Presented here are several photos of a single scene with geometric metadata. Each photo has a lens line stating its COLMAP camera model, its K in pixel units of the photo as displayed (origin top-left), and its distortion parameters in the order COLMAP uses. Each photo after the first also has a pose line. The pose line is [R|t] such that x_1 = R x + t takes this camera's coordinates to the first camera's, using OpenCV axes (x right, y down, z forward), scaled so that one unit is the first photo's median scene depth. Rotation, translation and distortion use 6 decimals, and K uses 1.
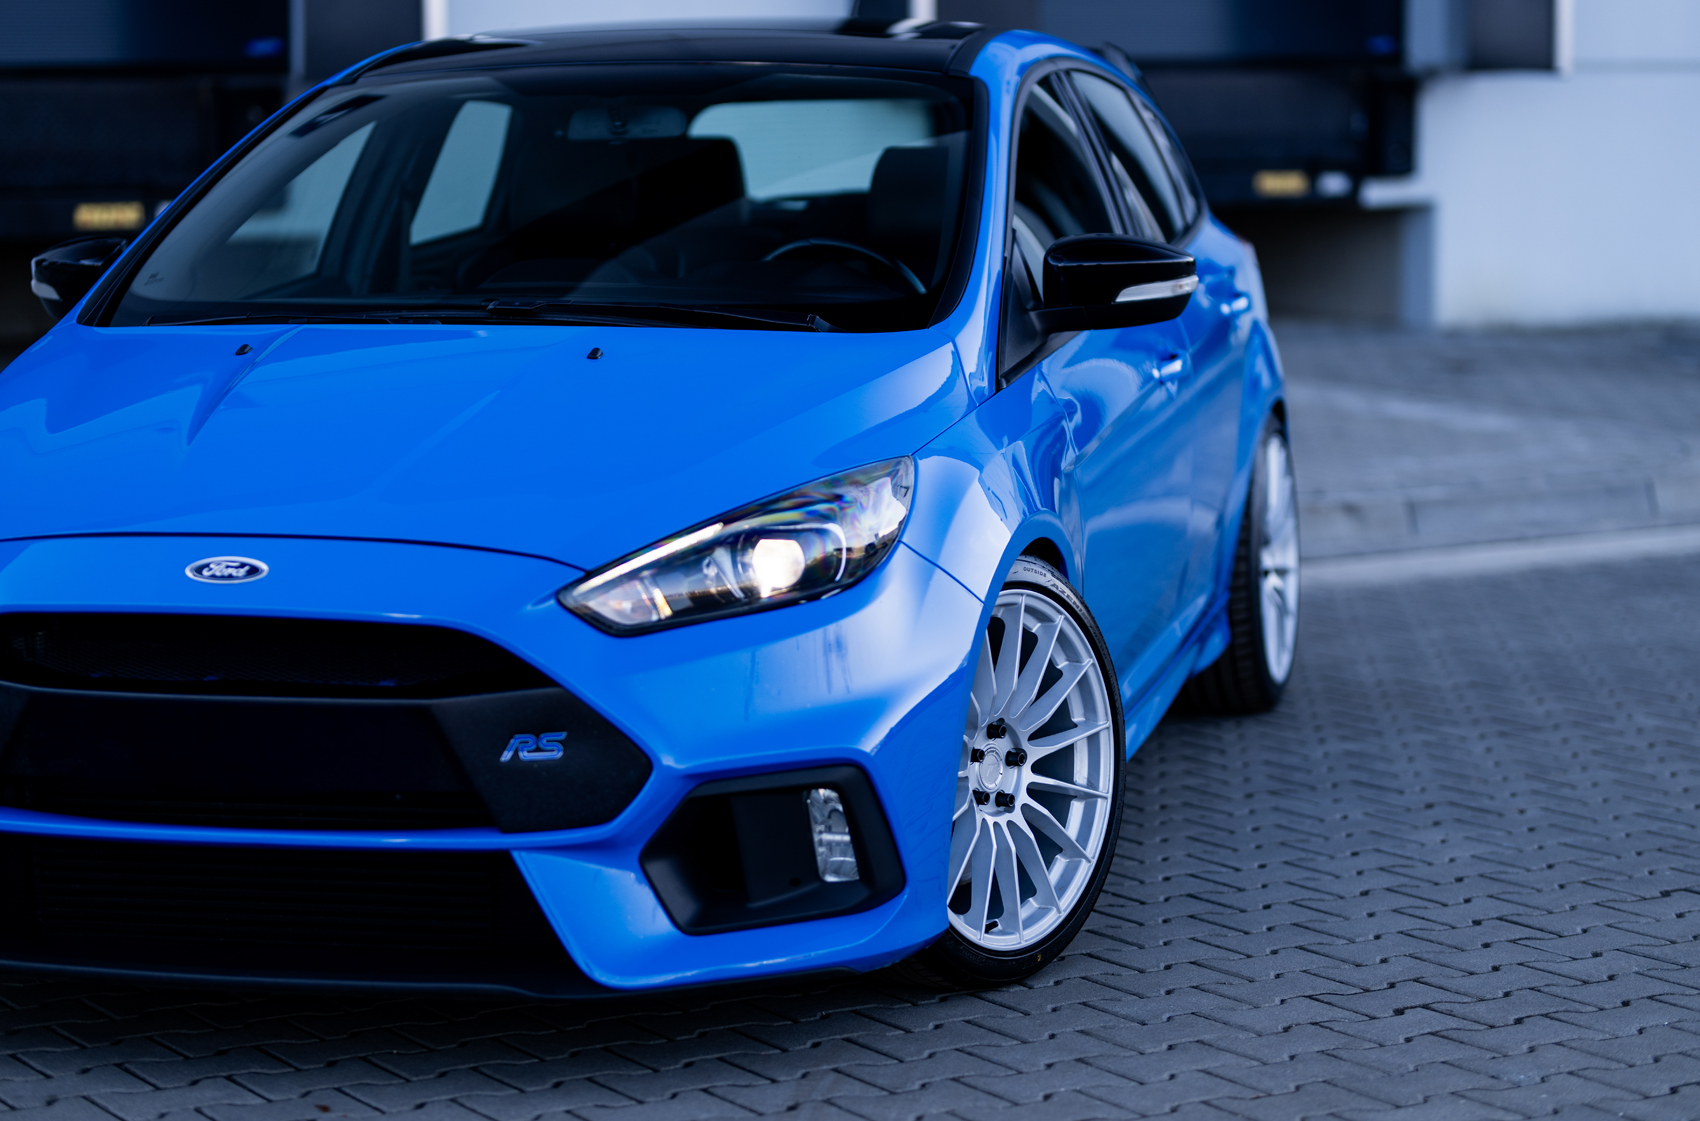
lens RADIAL K [[4029.5, 0, 878.5], [0, 4029.5, 523.3], [0, 0, 1]] dist [0.008055, -0.546932]
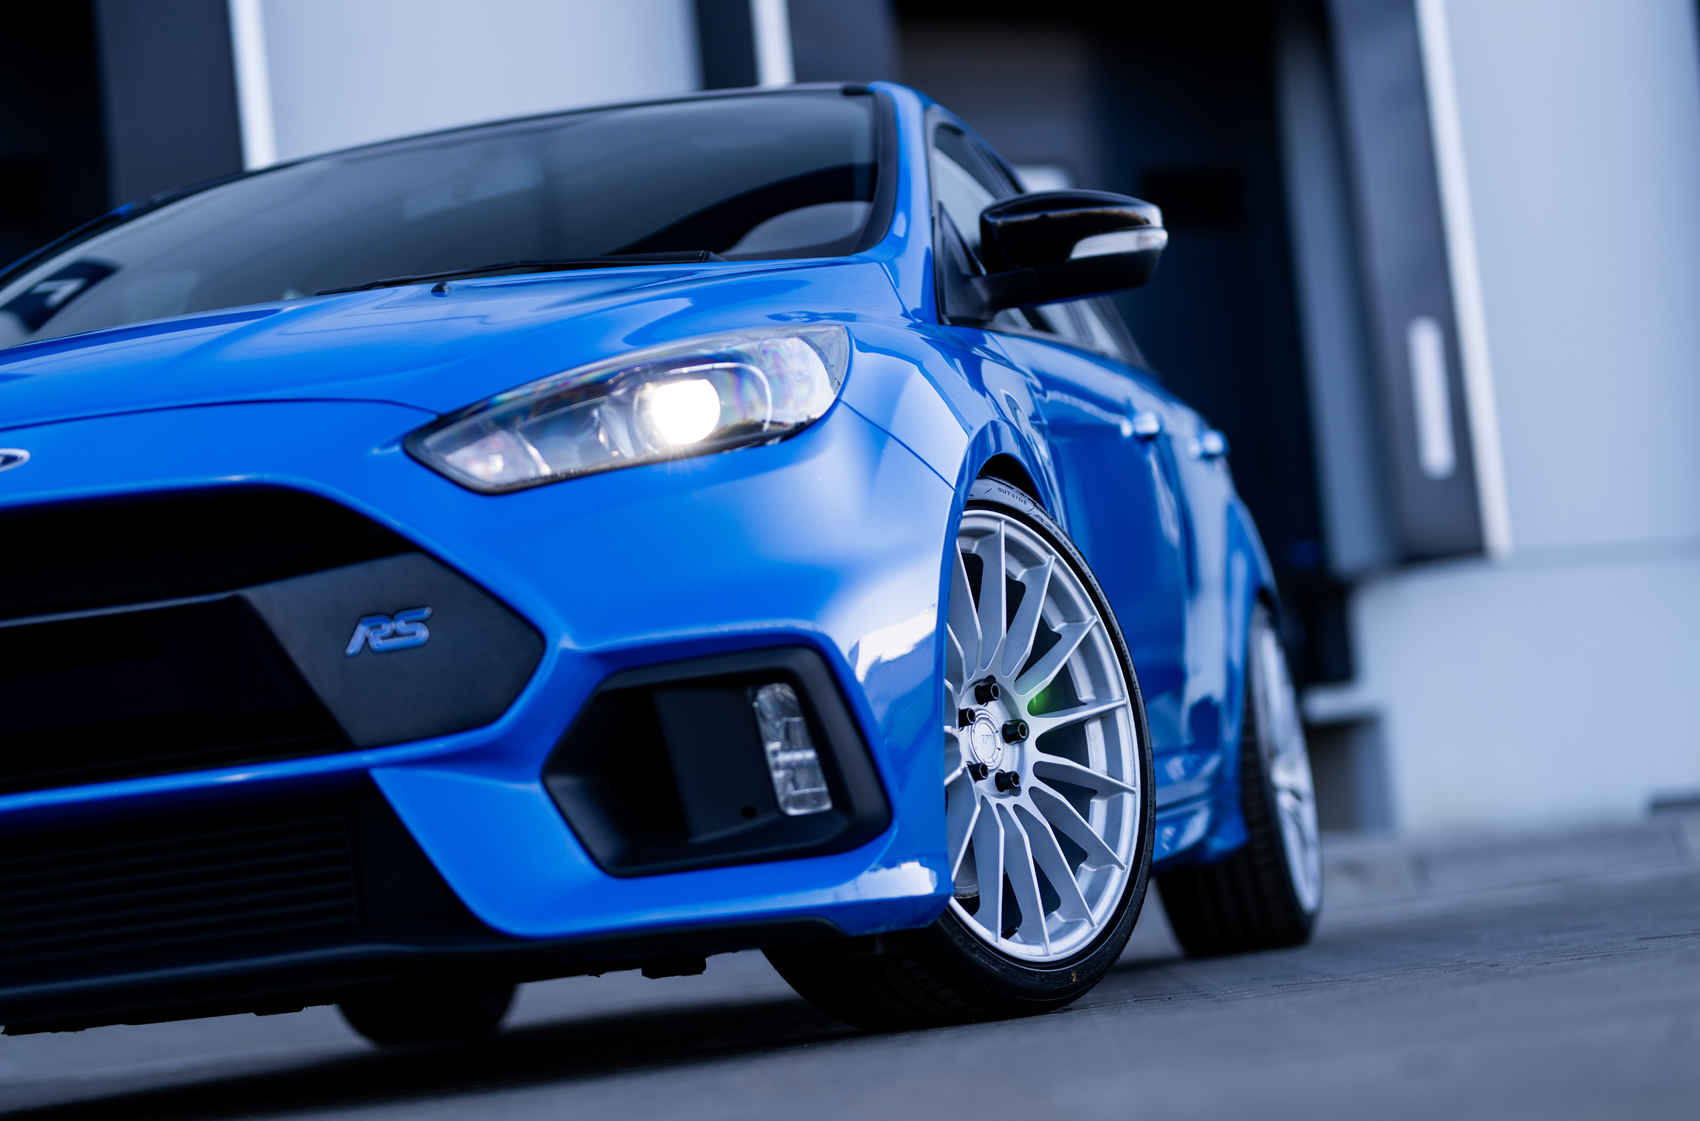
lens RADIAL K [[4029.5, 0, 878.5], [0, 4029.5, 523.3], [0, 0, 1]] dist [0.008055, -0.546932]
pose [[0.994050, -0.104312, 0.031367, -0.013216], [0.108532, 0.972970, -0.203840, 0.177372], [-0.009256, 0.206031, 0.978502, 0.217720]]
